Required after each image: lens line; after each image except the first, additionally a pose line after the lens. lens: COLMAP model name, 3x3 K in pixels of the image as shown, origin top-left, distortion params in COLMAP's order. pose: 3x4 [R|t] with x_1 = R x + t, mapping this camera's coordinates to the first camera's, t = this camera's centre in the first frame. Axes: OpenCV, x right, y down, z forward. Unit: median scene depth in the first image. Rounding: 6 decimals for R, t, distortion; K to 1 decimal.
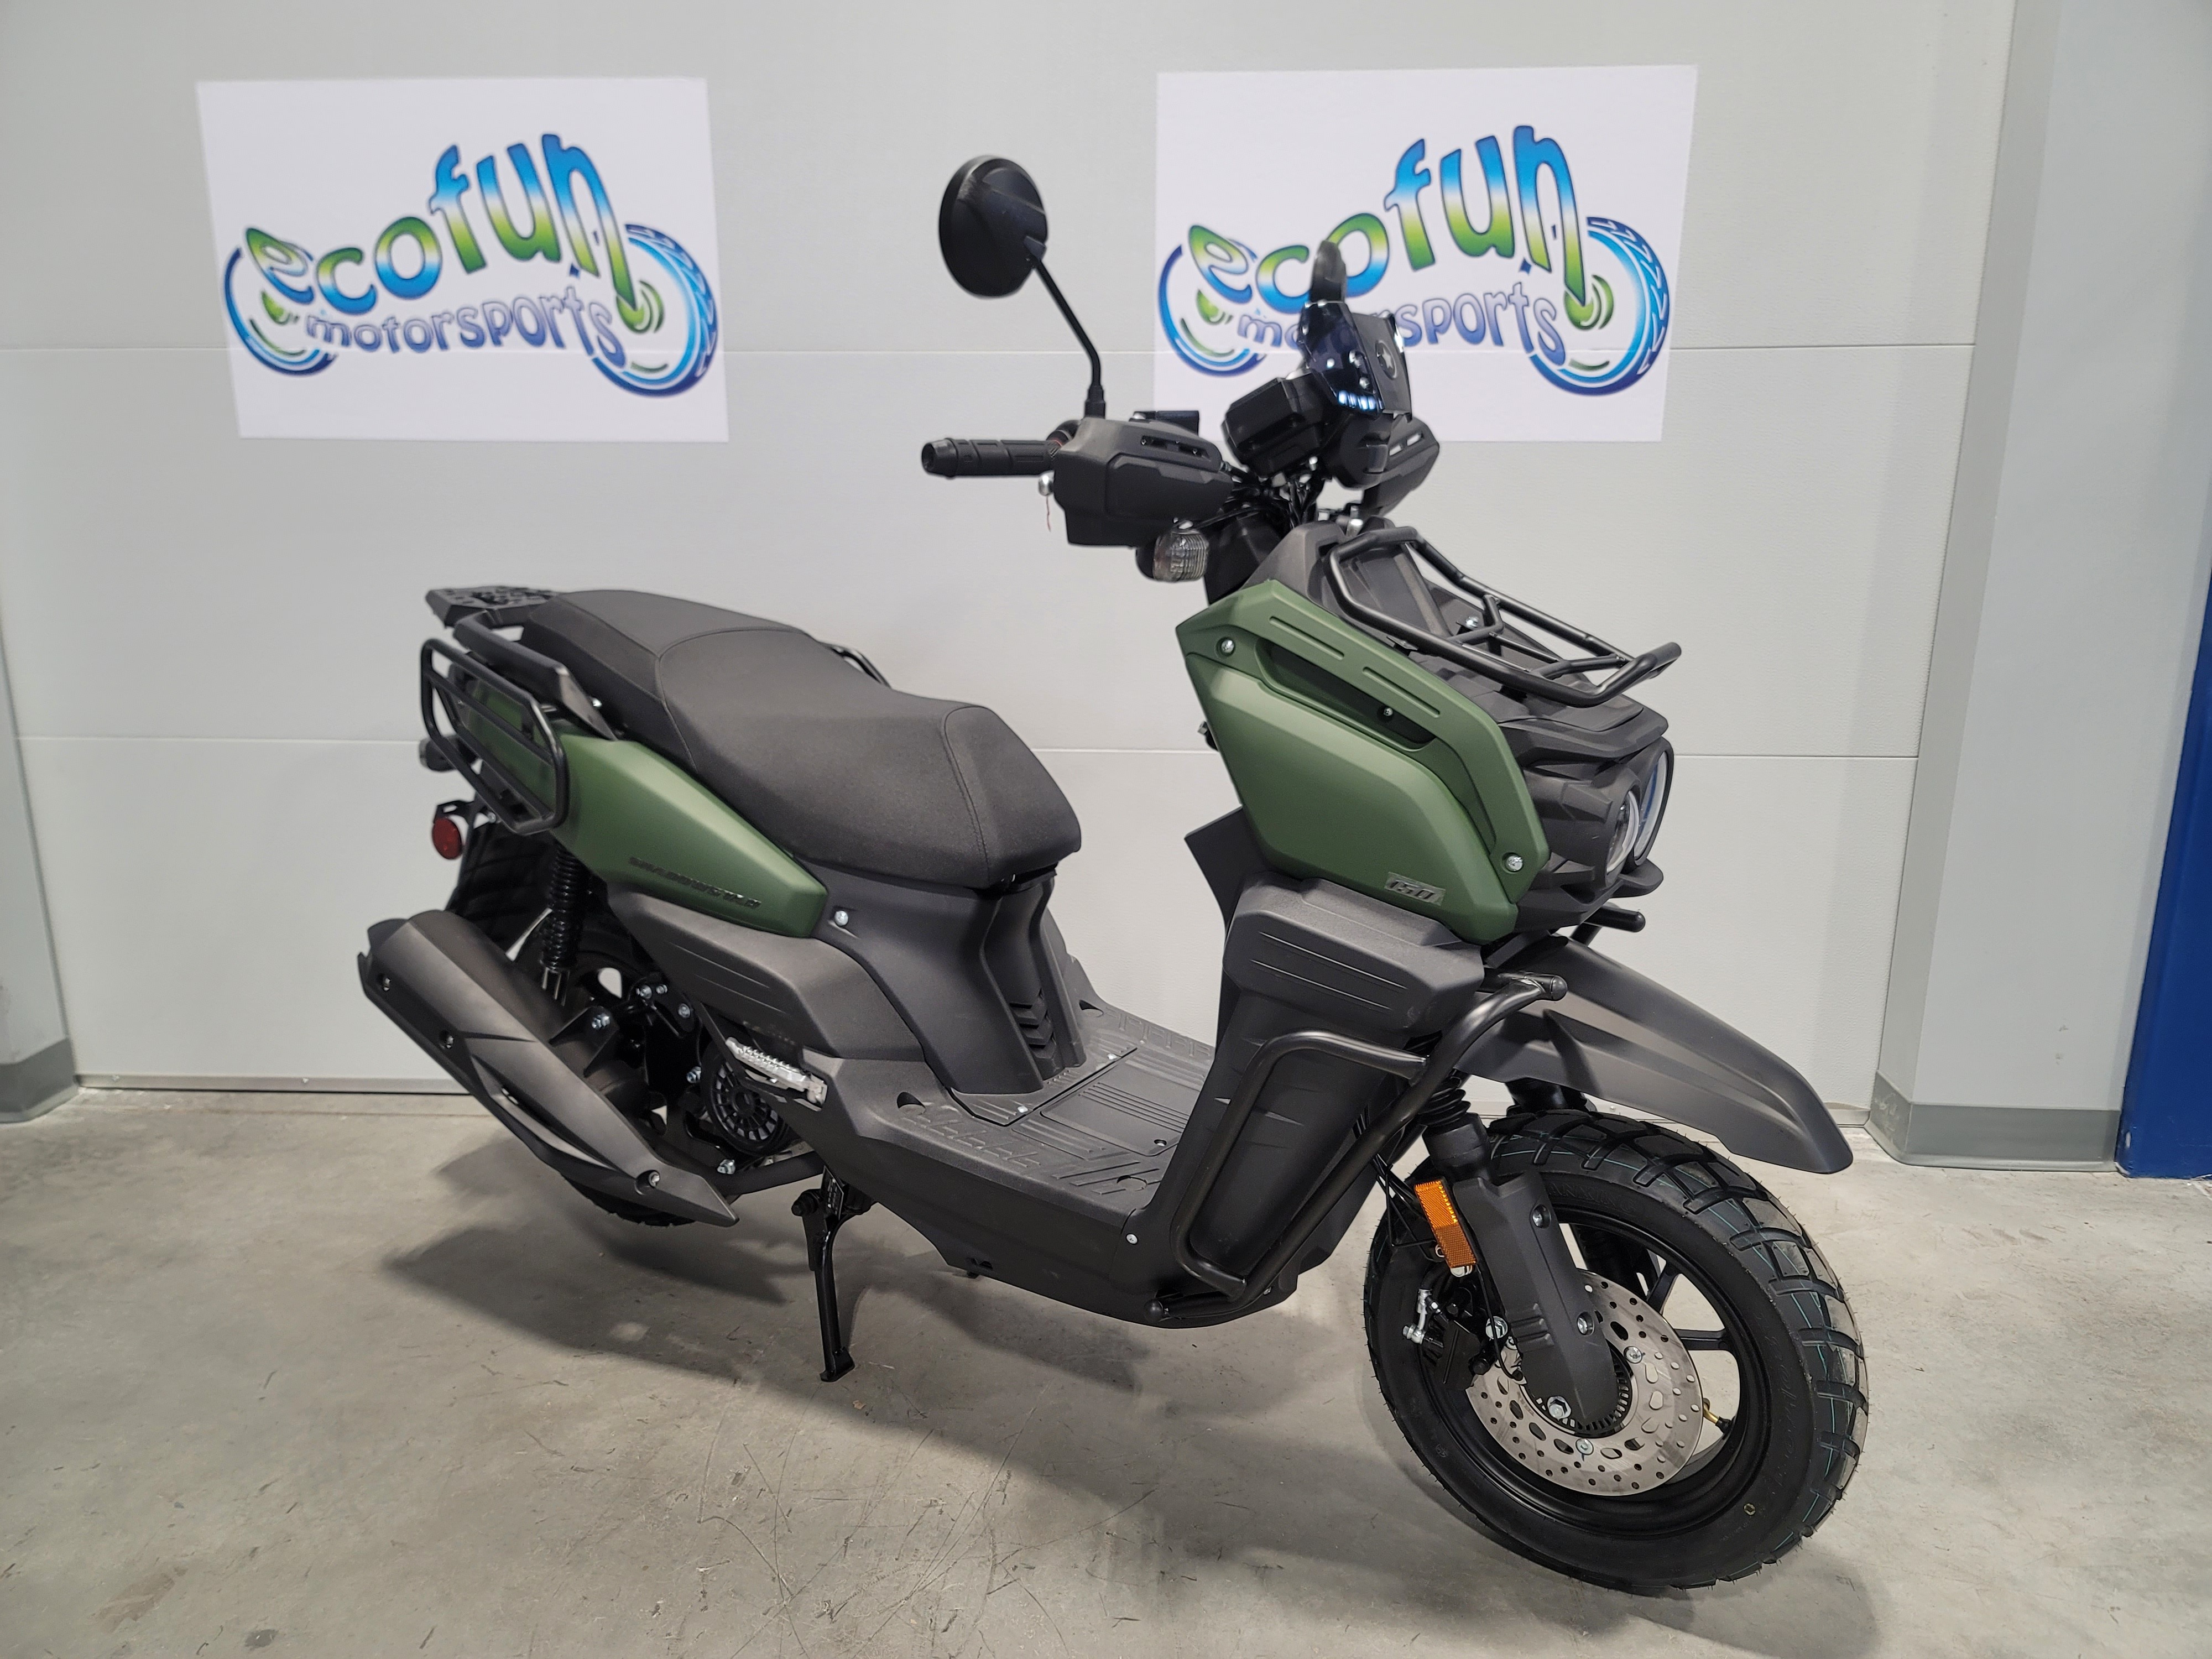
lens RADIAL K [[1603.6, 0, 1115.4], [0, 1603.6, 862.4], [0, 0, 1]] dist [0.099973, -0.086868]
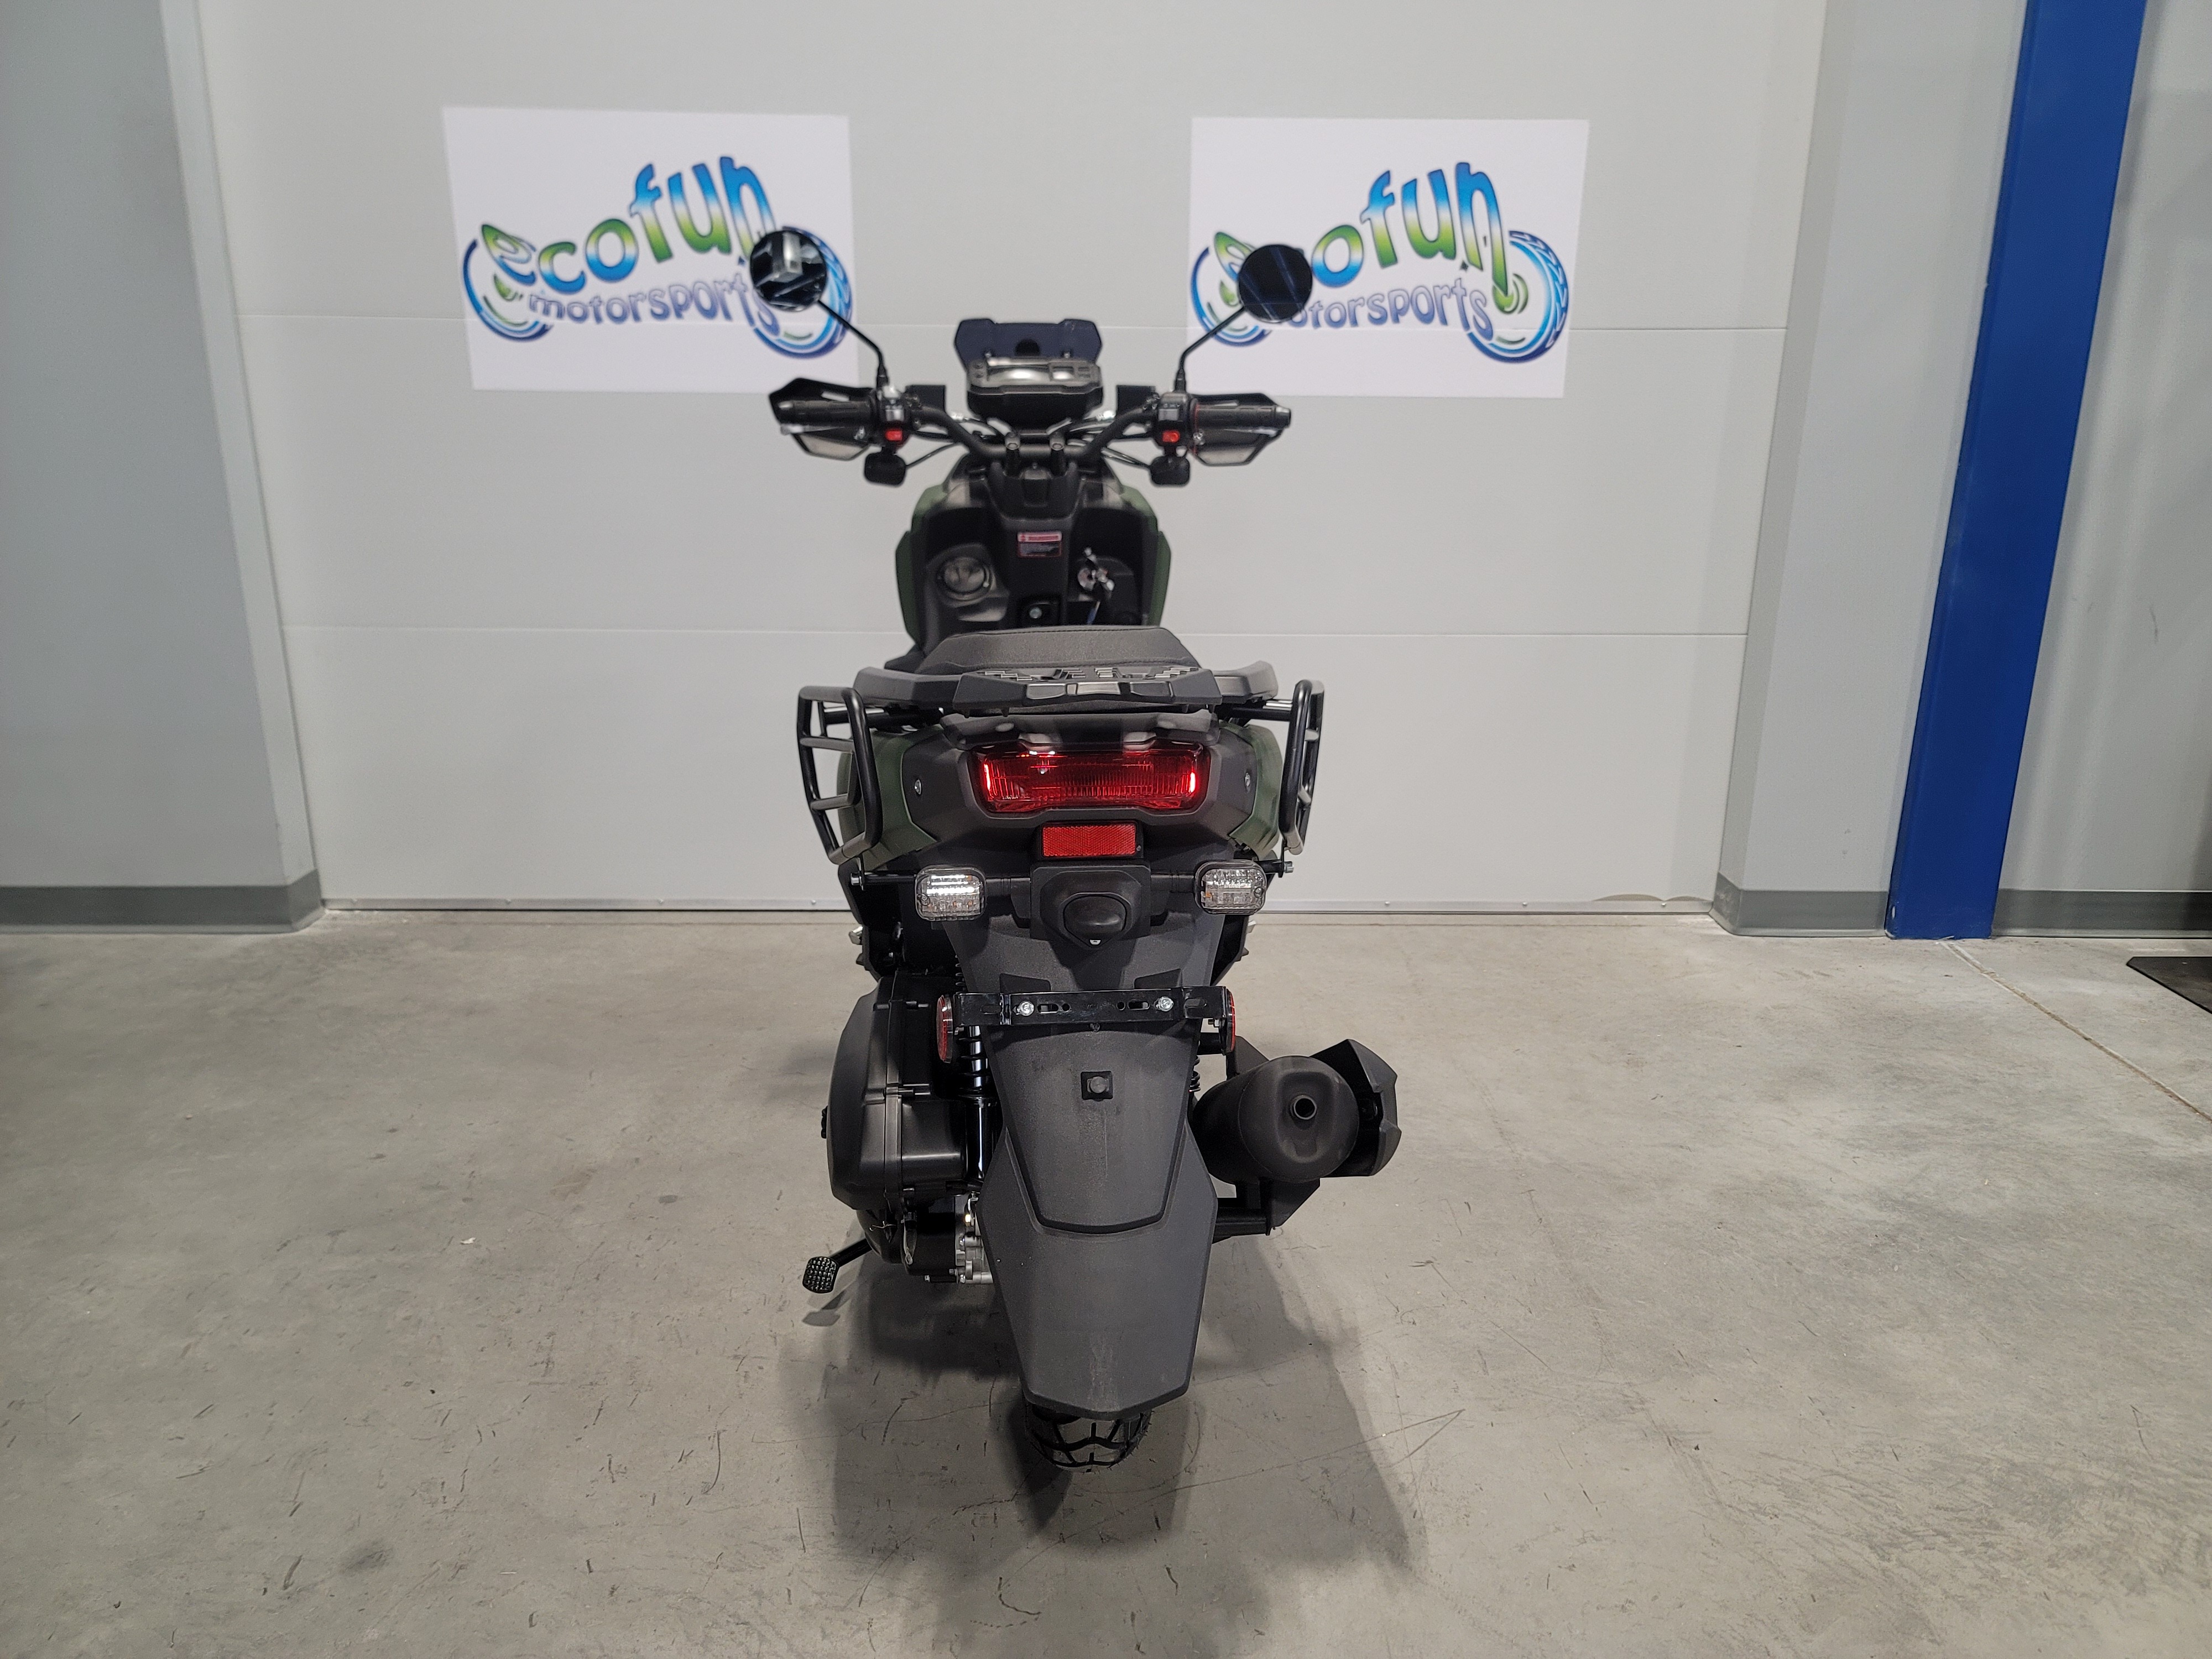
lens RADIAL K [[1603.6, 0, 1110.6], [0, 1603.6, 841.0], [0, 0, 1]] dist [0.099973, -0.086868]
pose [[0.997764, -0.012686, 0.065624, -0.131185], [0.010846, 0.999540, 0.028328, 0.065705], [-0.065954, -0.027553, 0.997442, -0.326586]]
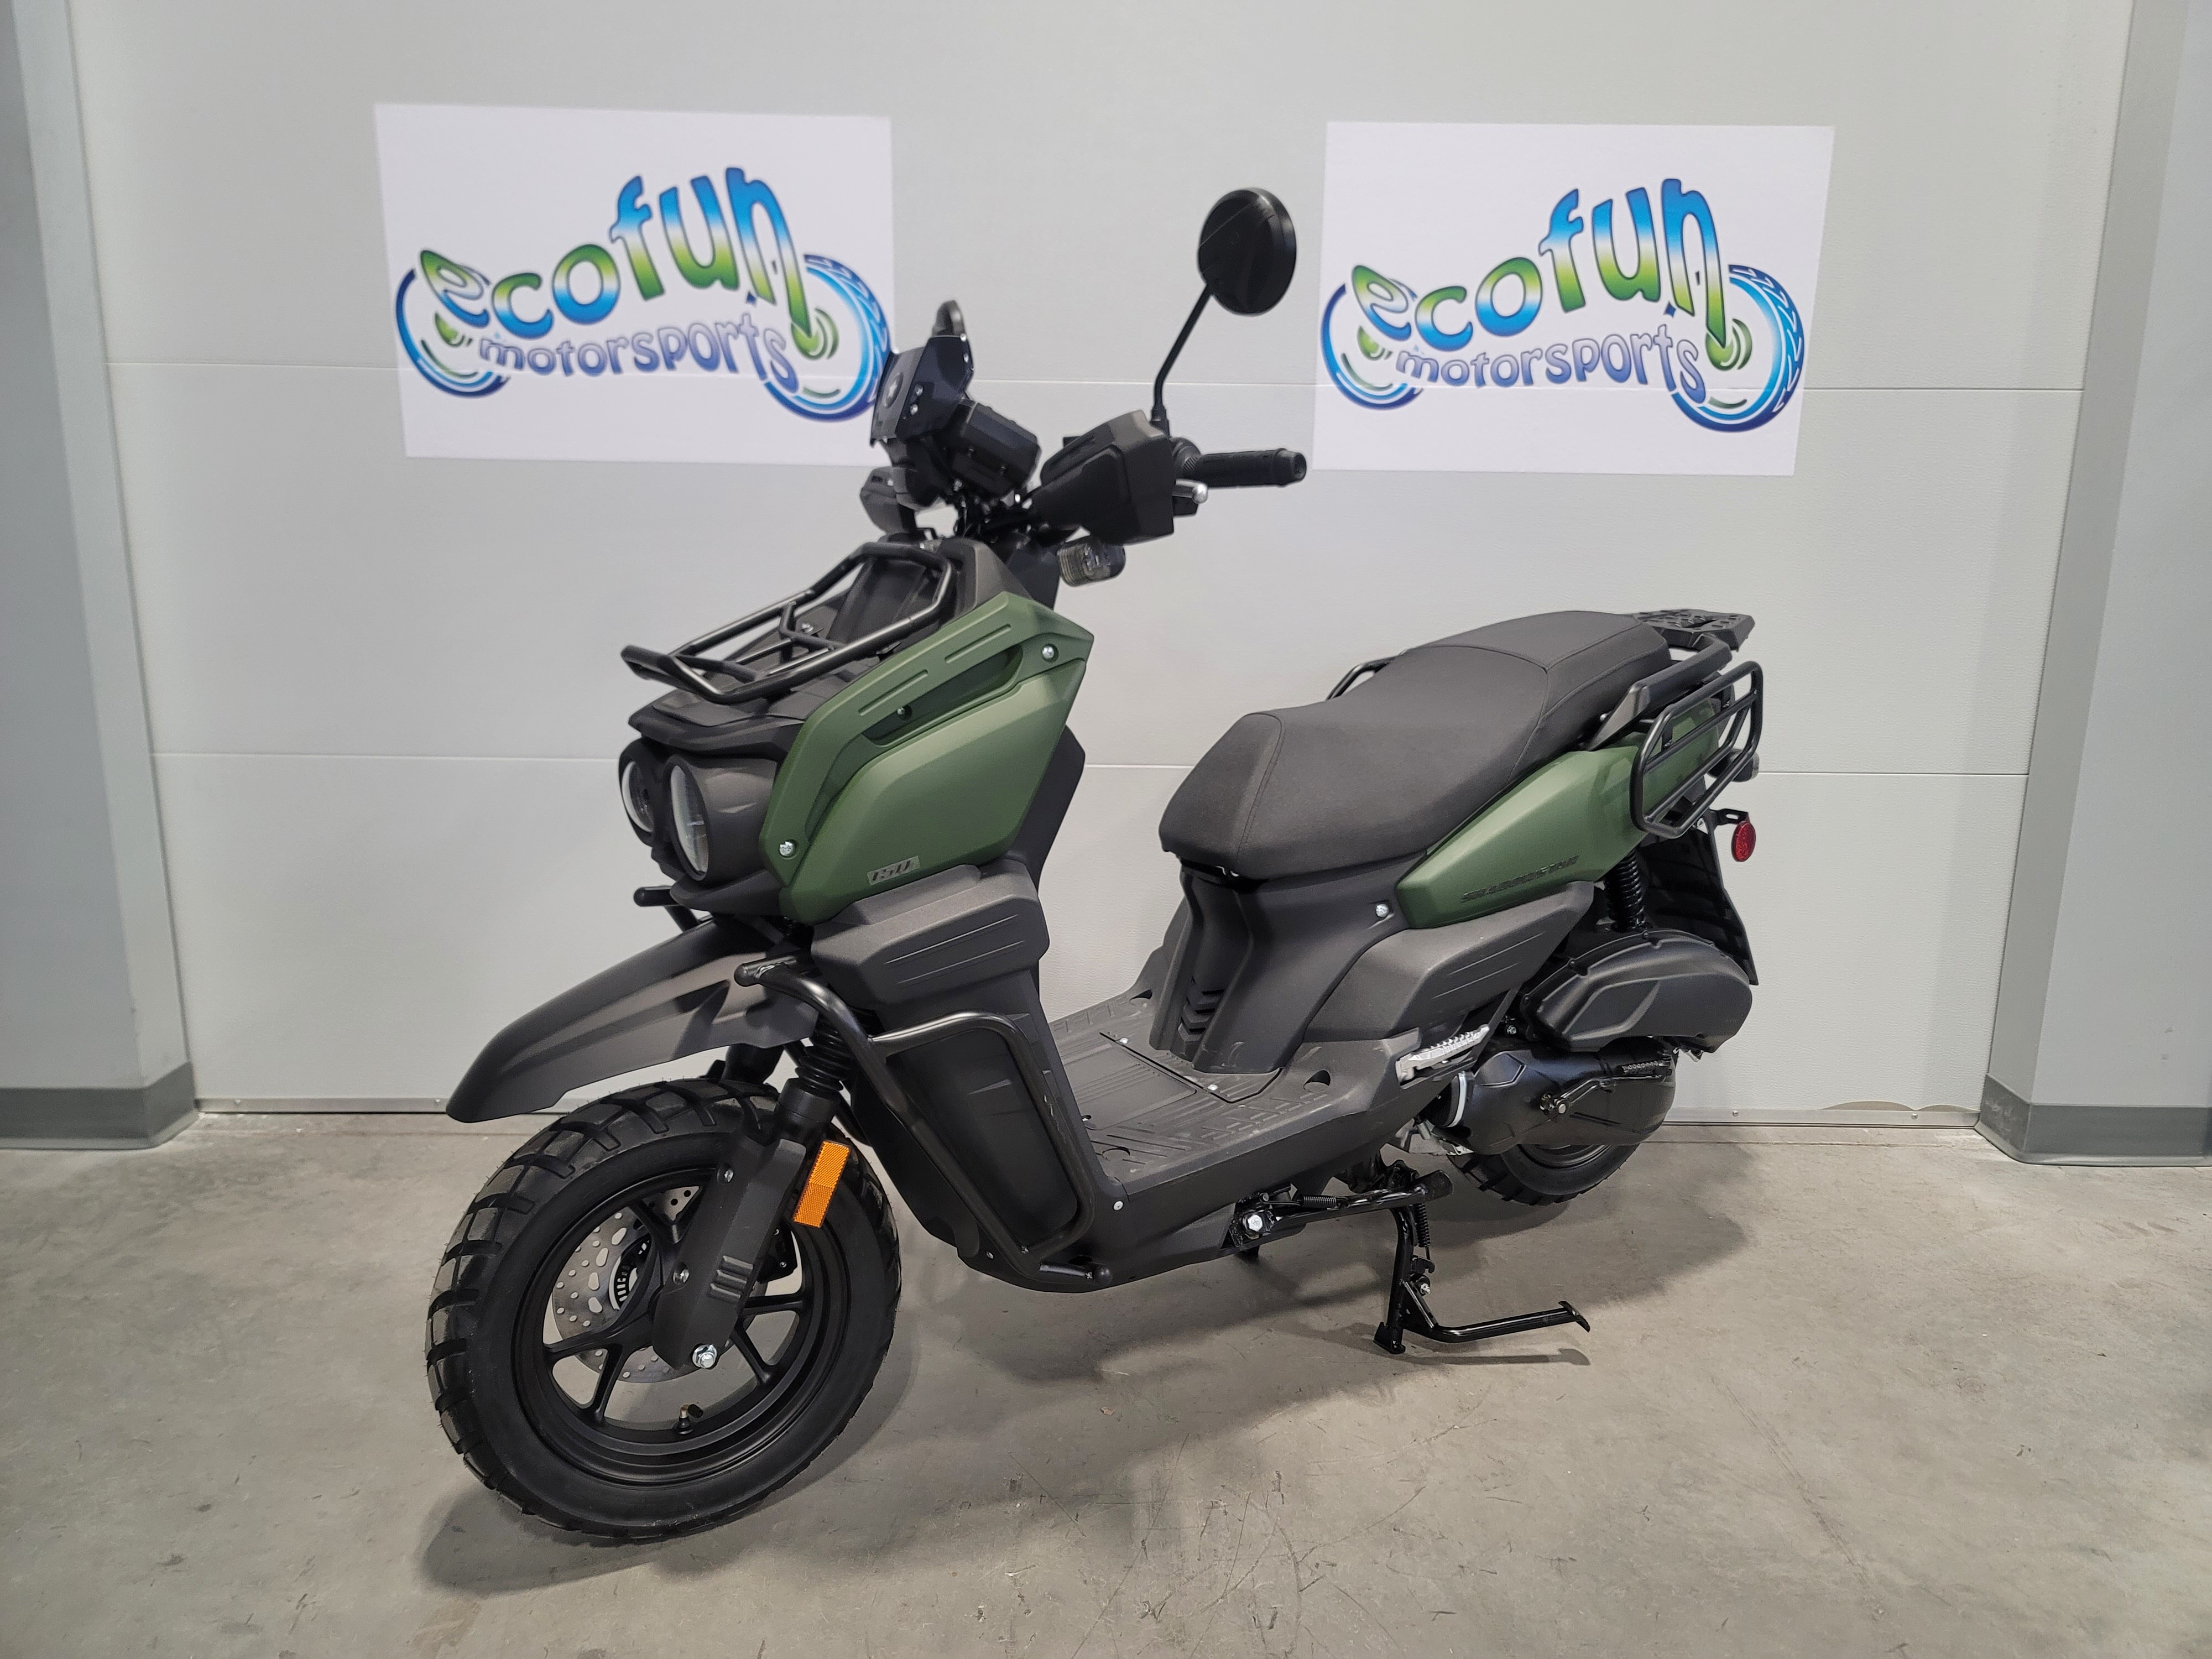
lens RADIAL K [[1603.6, 0, 1128.2], [0, 1603.6, 825.8], [0, 0, 1]] dist [0.099973, -0.086868]
pose [[0.997859, -0.001748, 0.065380, -0.165476], [0.004069, 0.999366, -0.035382, 0.004108], [-0.065276, 0.035572, 0.997233, -0.017916]]
